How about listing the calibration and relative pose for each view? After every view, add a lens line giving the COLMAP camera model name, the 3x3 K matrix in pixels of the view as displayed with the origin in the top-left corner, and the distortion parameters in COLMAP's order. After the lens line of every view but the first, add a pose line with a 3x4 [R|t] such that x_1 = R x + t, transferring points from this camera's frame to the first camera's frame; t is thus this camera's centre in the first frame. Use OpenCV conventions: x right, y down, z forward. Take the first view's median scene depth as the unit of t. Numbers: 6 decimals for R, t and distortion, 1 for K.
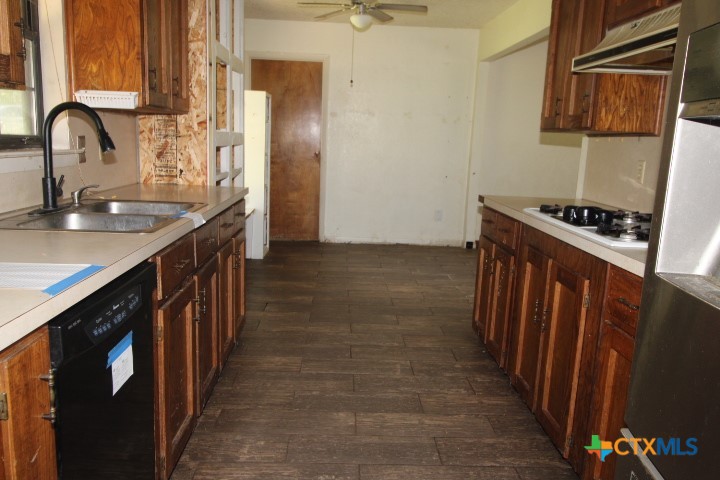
lens RADIAL K [[563.8, 0, 359.6], [0, 563.8, 239.9], [0, 0, 1]] dist [0.012859, -0.010800]
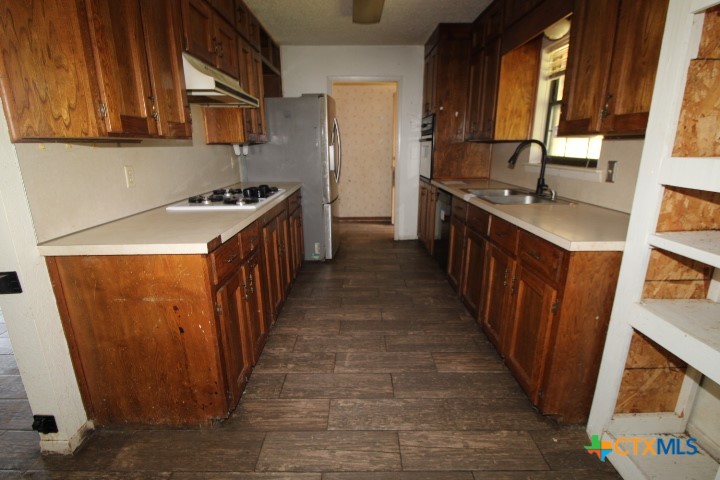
lens RADIAL K [[343.5, 0, 362.3], [0, 343.5, 238.8], [0, 0, 1]] dist [-0.002162, -0.010790]
pose [[-0.999067, -0.041607, 0.011572, 0.043459], [-0.032697, 0.903805, 0.426694, -0.303106], [-0.028212, 0.425917, -0.904322, 1.608186]]
